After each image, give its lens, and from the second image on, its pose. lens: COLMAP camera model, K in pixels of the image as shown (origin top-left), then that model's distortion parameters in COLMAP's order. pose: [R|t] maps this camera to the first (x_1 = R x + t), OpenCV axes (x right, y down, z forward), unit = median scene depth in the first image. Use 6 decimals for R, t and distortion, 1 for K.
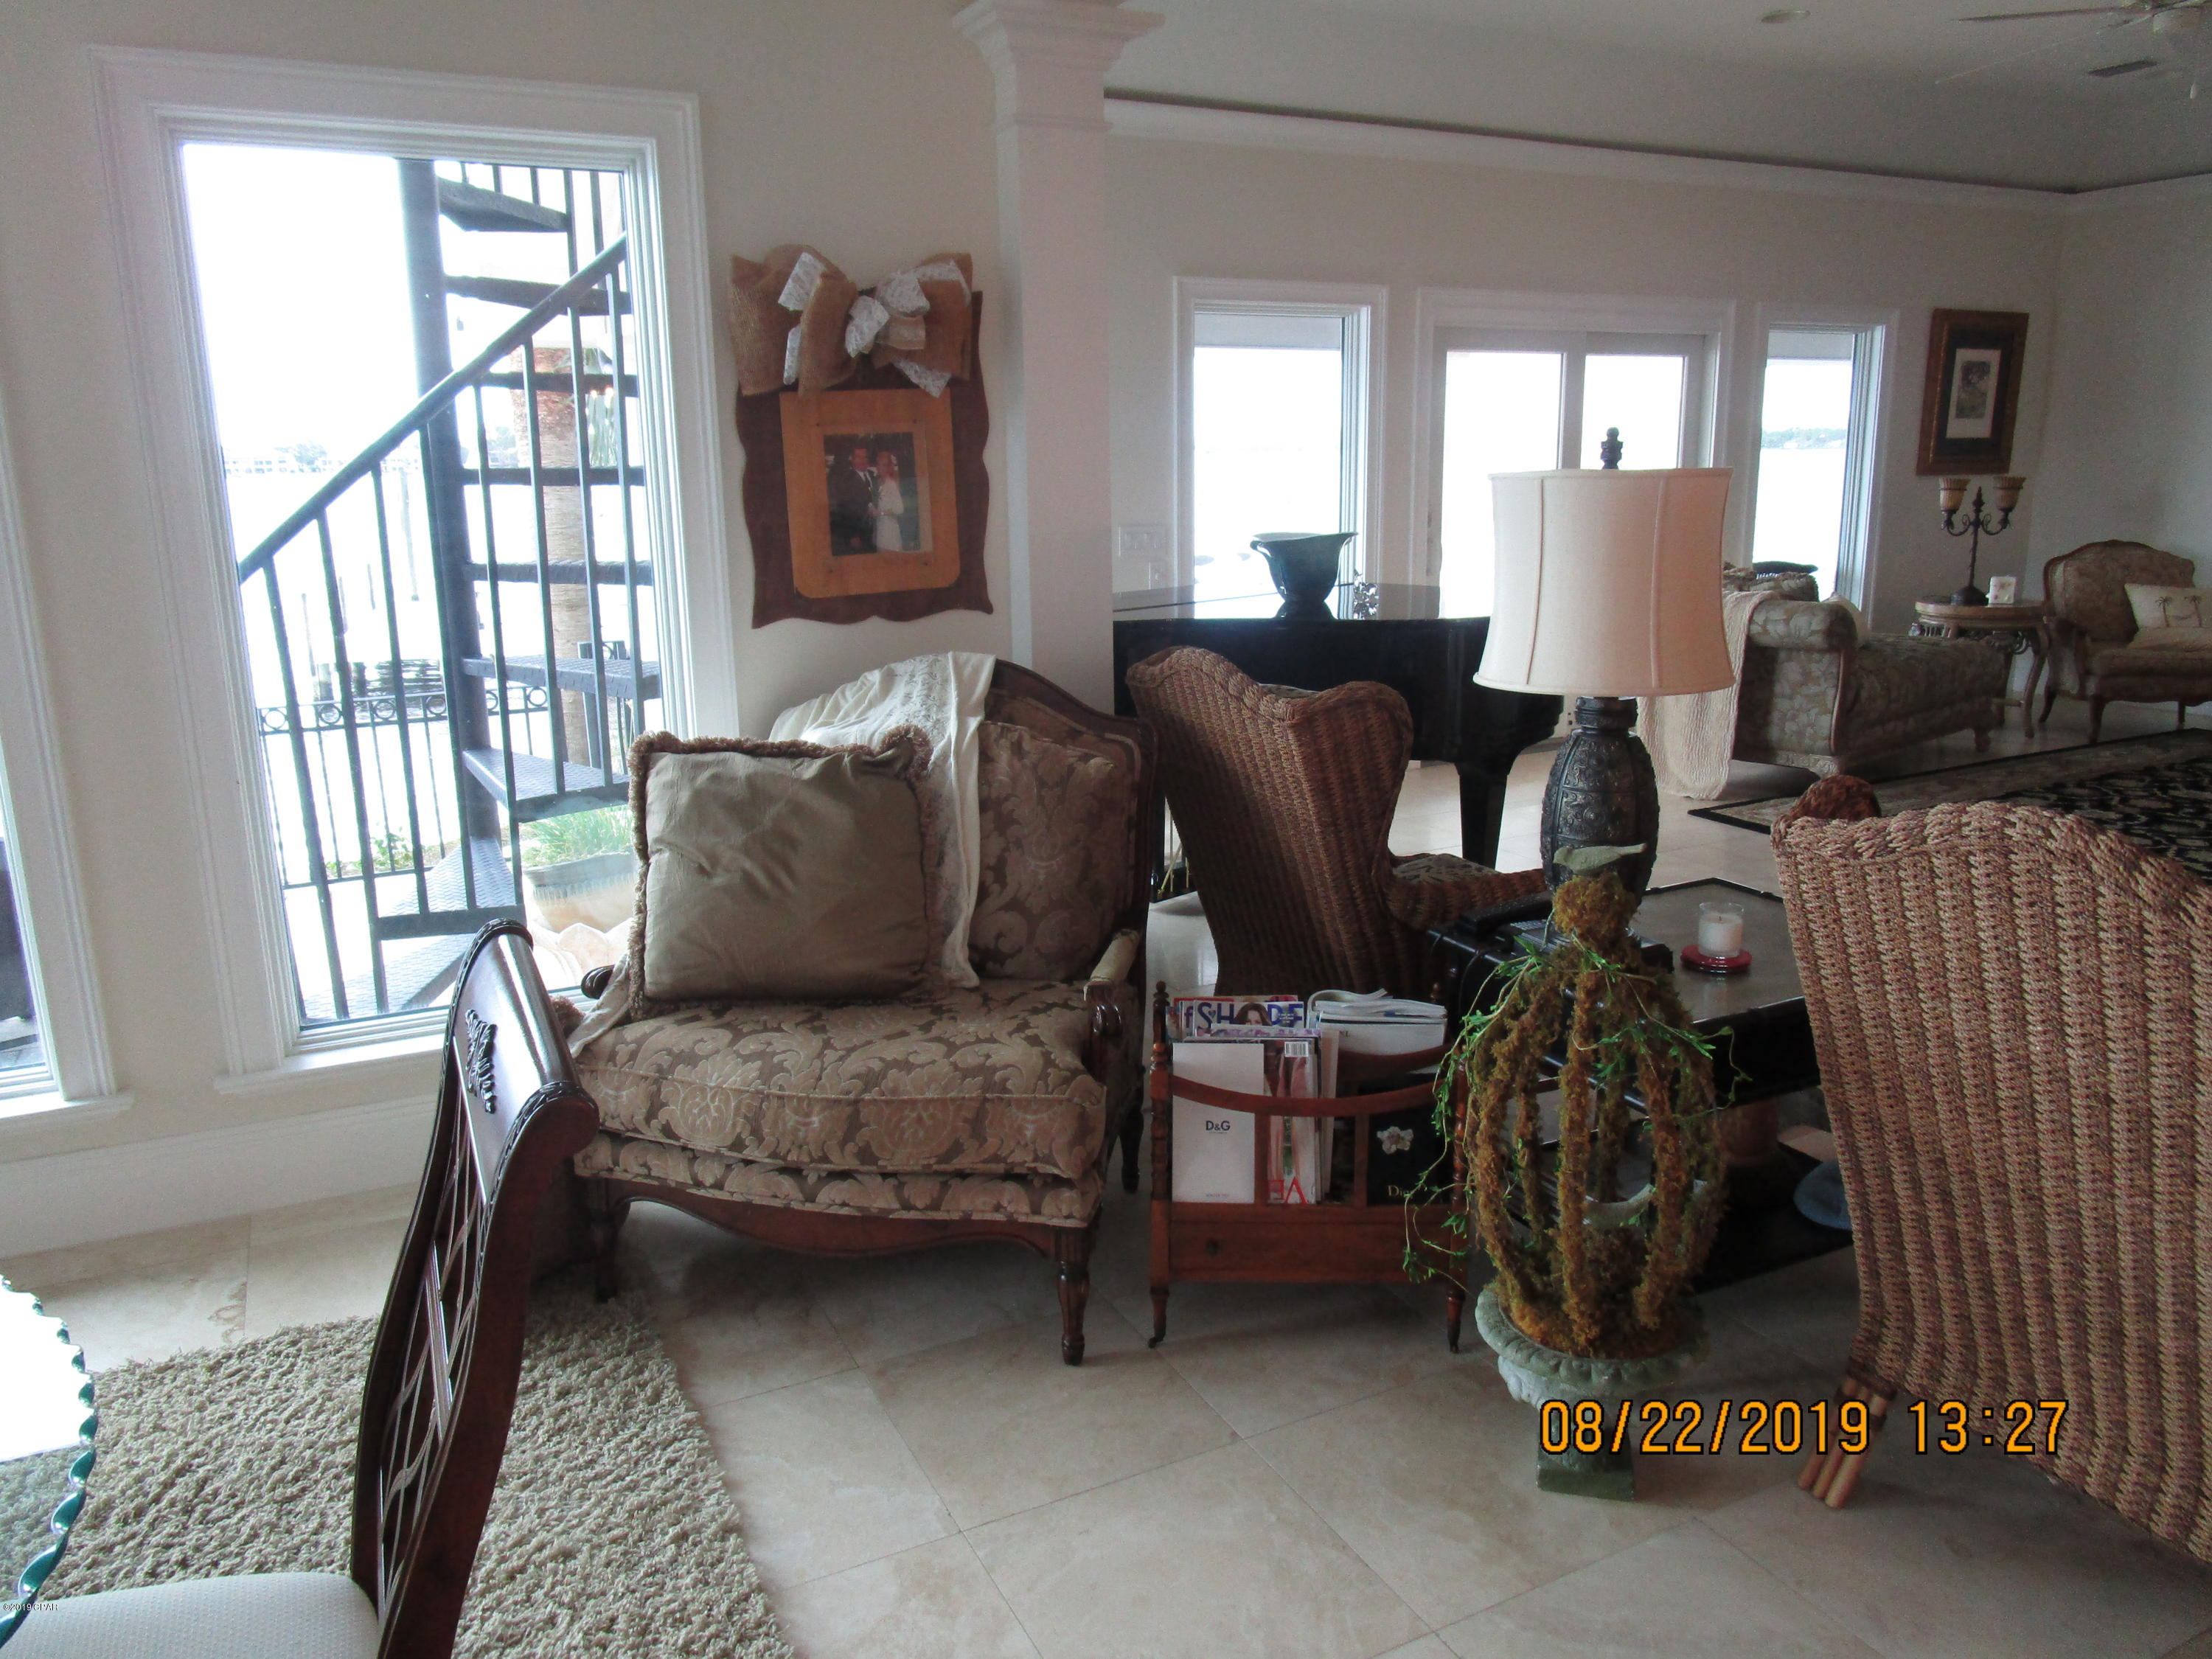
lens RADIAL K [[1590.3, 0, 1104.6], [0, 1590.3, 831.9], [0, 0, 1]] dist [-0.016270, 0.001873]
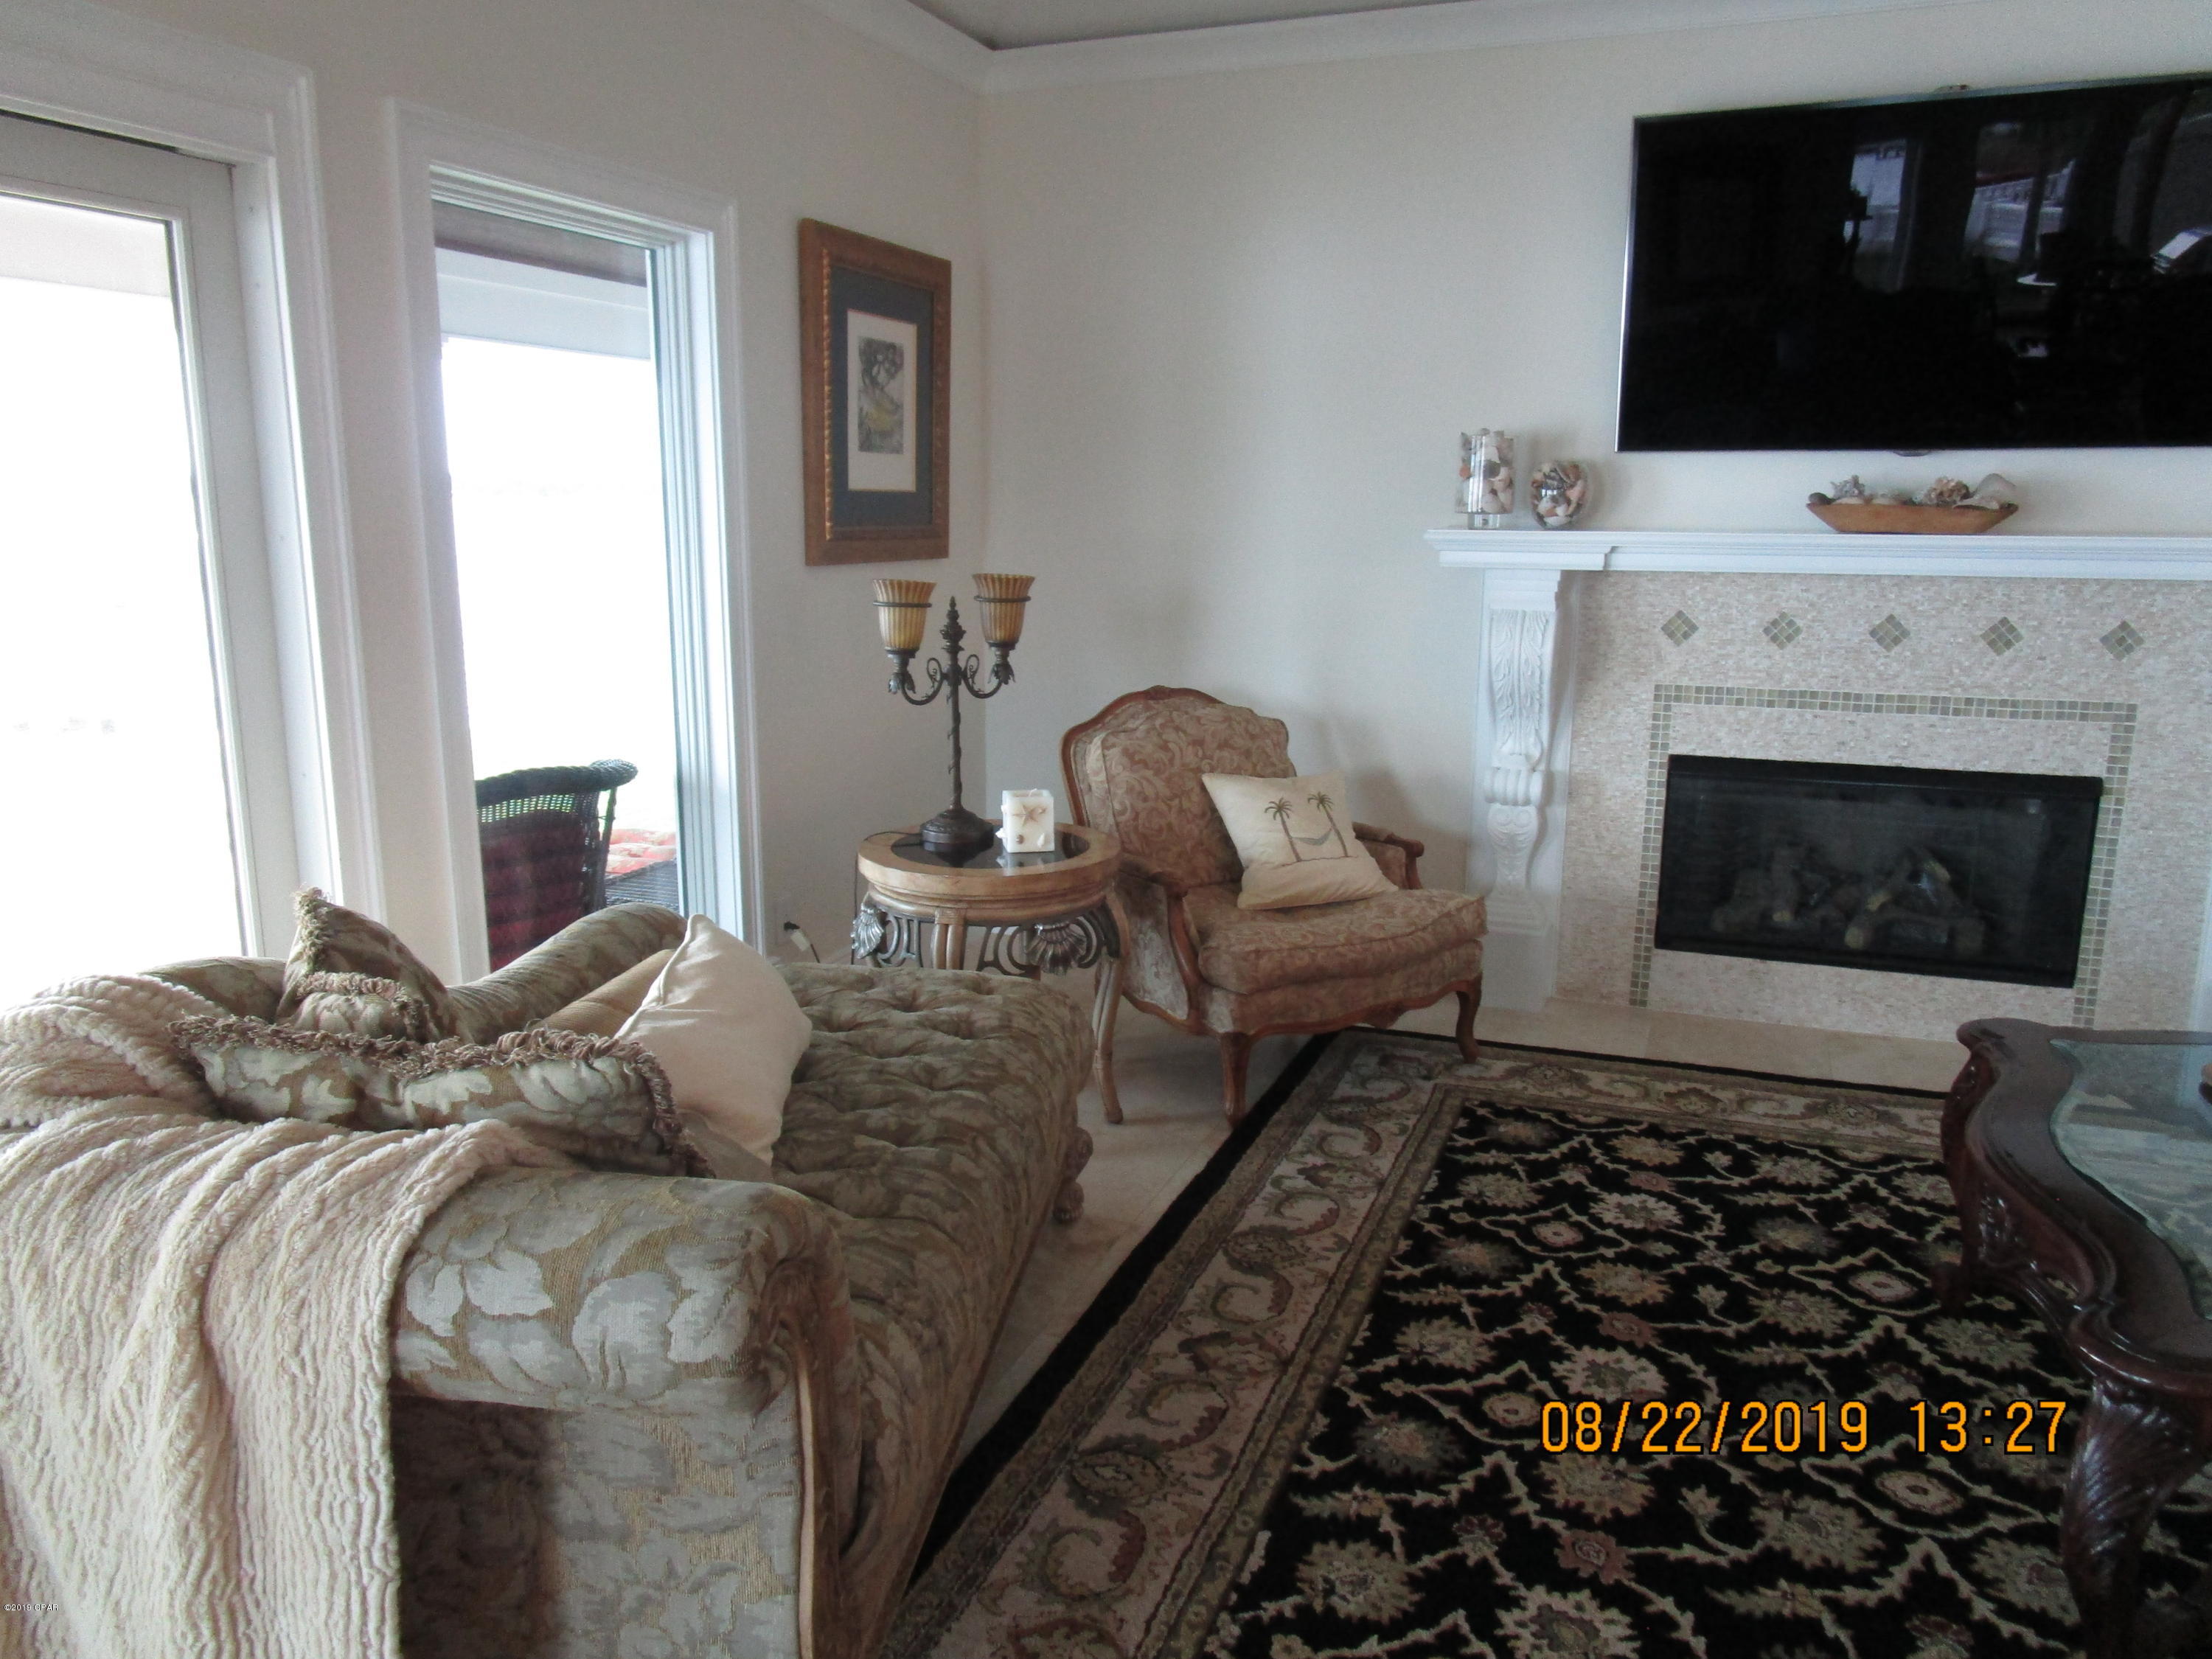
lens RADIAL K [[1590.3, 0, 1107.8], [0, 1590.3, 829.8], [0, 0, 1]] dist [-0.016270, 0.001873]
pose [[0.756874, -0.111463, 0.643985, 0.281716], [0.131185, 0.991206, 0.017380, -0.152648], [-0.640259, 0.071327, 0.764840, 0.619985]]
